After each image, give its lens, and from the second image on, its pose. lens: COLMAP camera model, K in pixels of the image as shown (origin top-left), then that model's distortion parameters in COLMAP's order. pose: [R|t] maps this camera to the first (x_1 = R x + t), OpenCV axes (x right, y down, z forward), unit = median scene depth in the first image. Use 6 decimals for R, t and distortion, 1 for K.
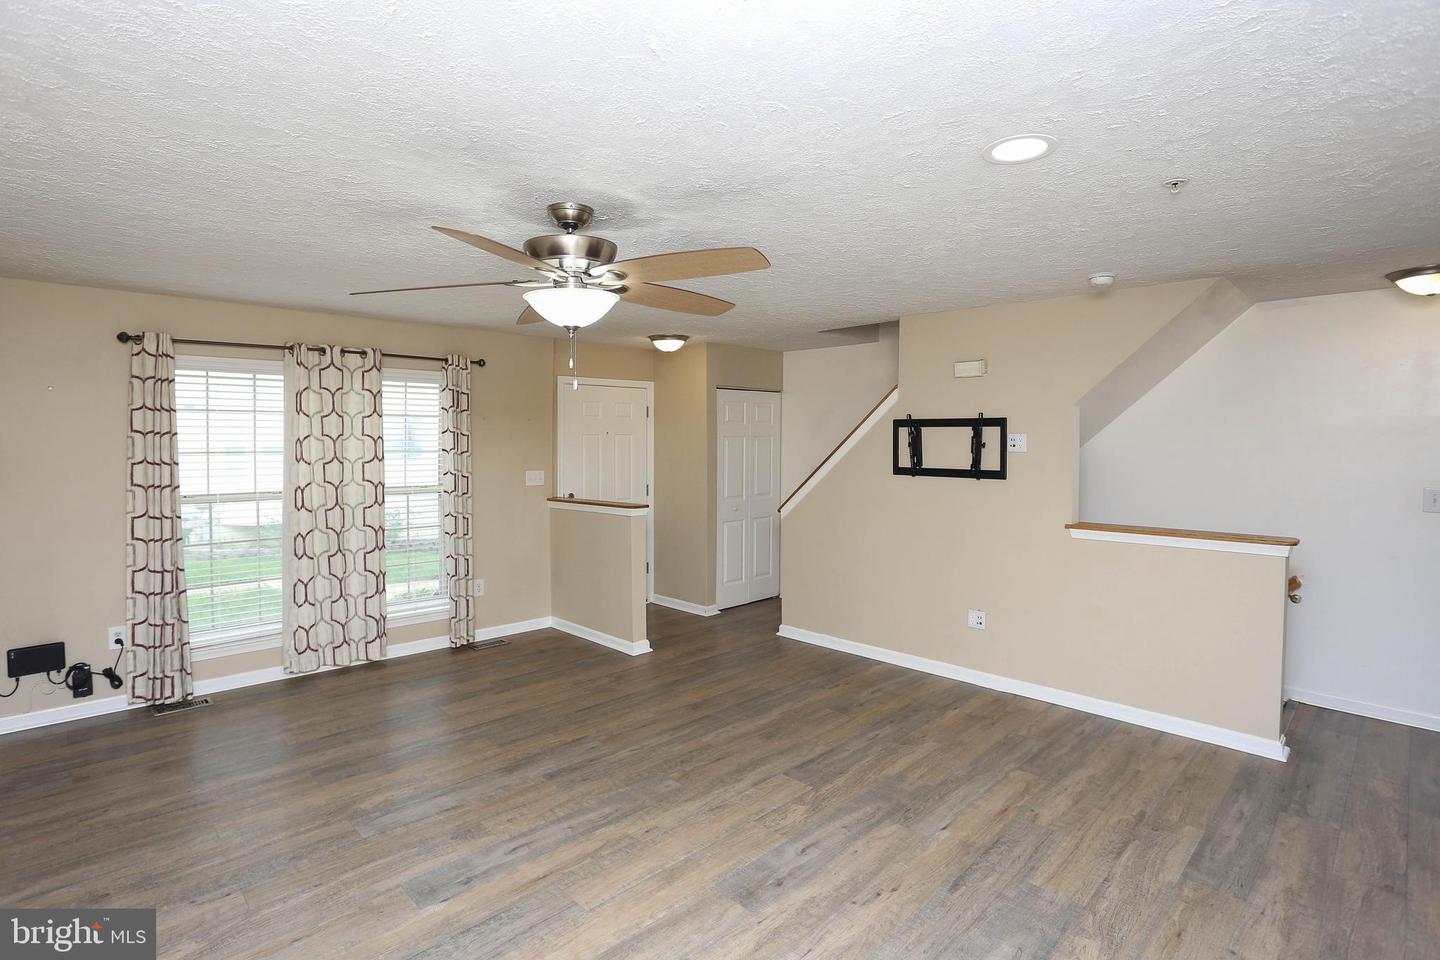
lens RADIAL K [[717.7, 0, 722.4], [0, 717.7, 472.2], [0, 0, 1]] dist [-0.032699, 0.003593]
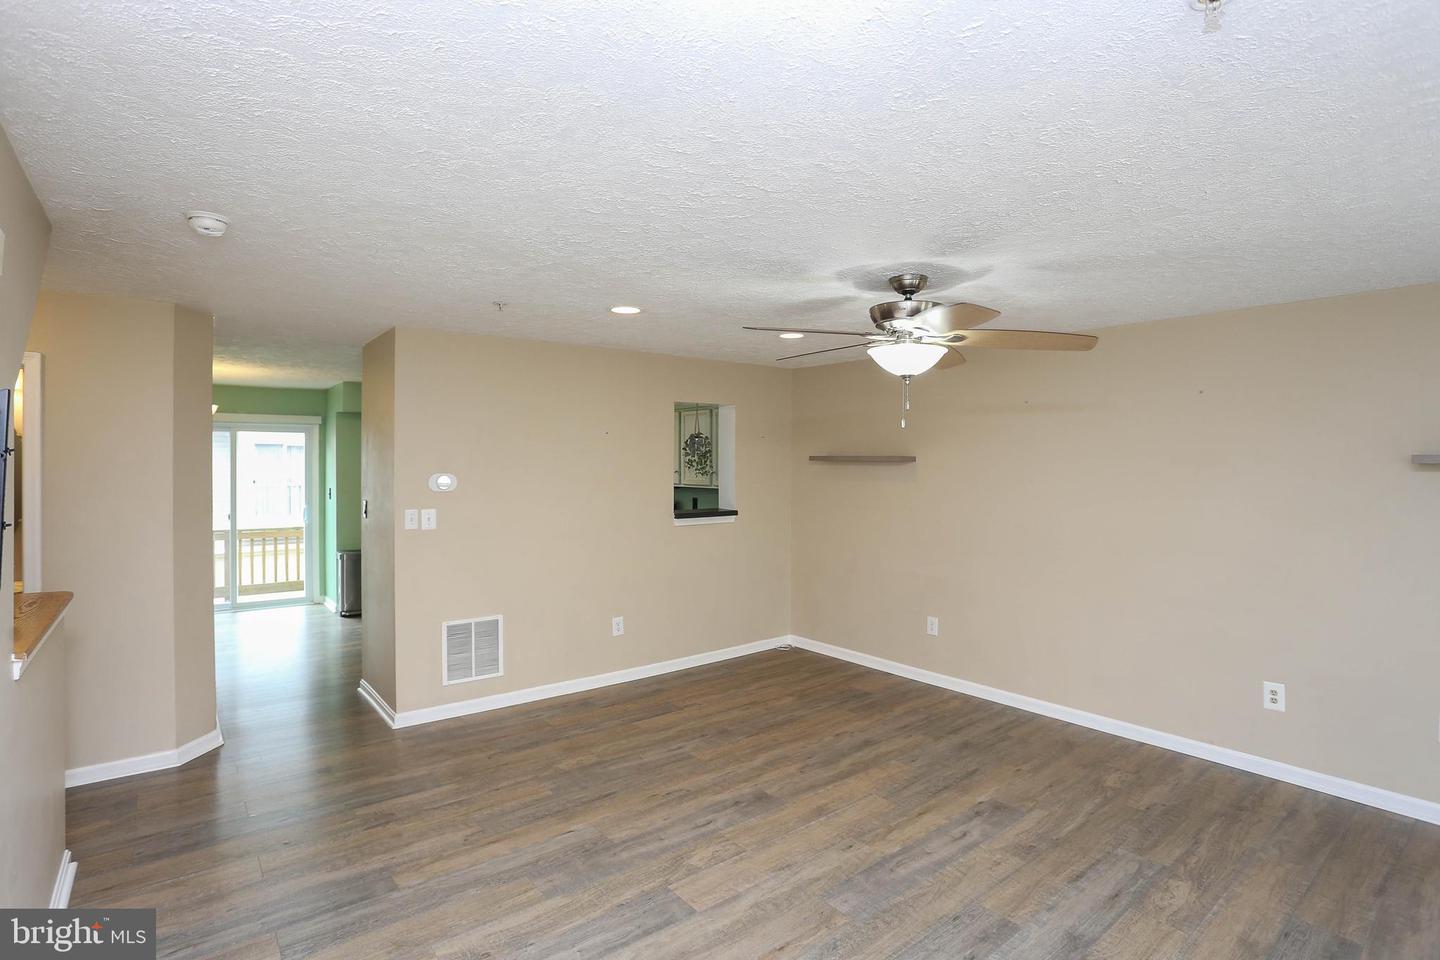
lens RADIAL K [[717.7, 0, 718.0], [0, 717.7, 473.4], [0, 0, 1]] dist [-0.032699, 0.003593]
pose [[-0.994917, -0.006872, 0.100464, -0.013003], [-0.000967, 0.998275, 0.058708, -0.099850], [-0.100695, 0.058313, -0.993207, 1.999790]]
